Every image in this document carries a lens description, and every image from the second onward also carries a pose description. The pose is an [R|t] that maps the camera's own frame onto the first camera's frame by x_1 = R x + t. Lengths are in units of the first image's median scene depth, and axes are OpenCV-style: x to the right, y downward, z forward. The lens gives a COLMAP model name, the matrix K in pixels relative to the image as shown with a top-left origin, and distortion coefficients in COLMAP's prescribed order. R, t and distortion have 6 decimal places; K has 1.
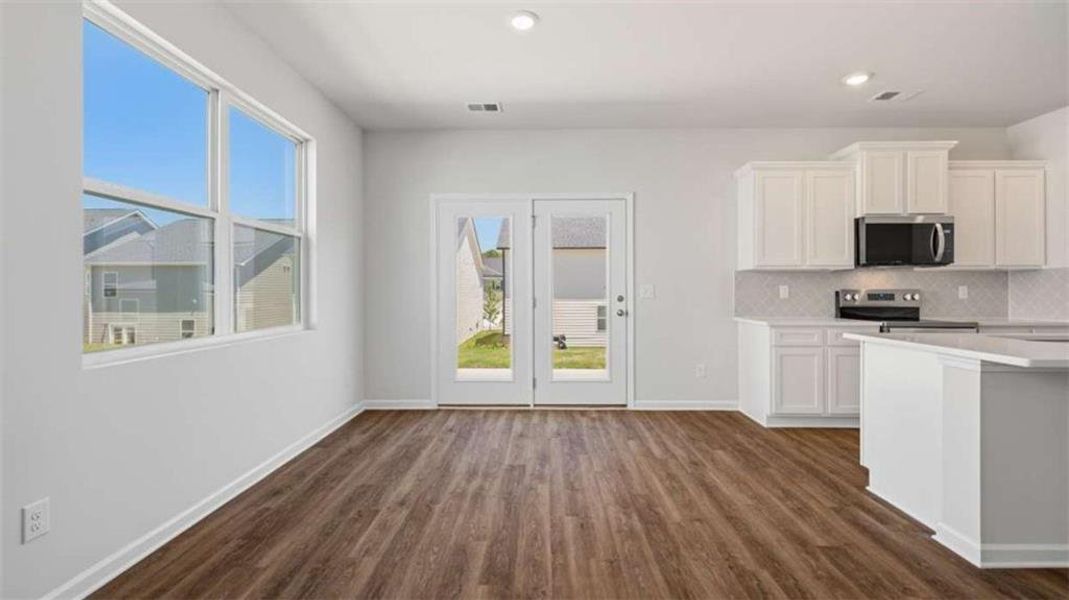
lens RADIAL K [[440.1, 0, 534.5], [0, 440.1, 300.0], [0, 0, 1]] dist [-0.002795, -0.000116]
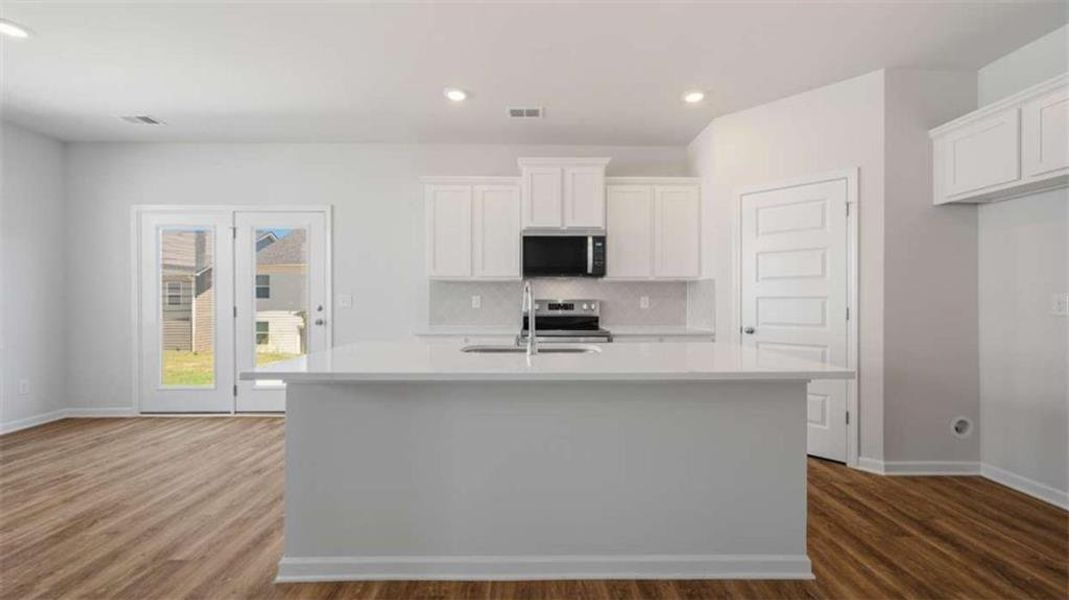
lens RADIAL K [[414.0, 0, 534.5], [0, 414.0, 300.0], [0, 0, 1]] dist [-0.000293, 0.000049]
pose [[0.999754, 0.002122, 0.022060, 0.710228], [-0.001644, 0.999764, -0.021678, -0.001772], [-0.022101, 0.021636, 0.999522, 0.021368]]
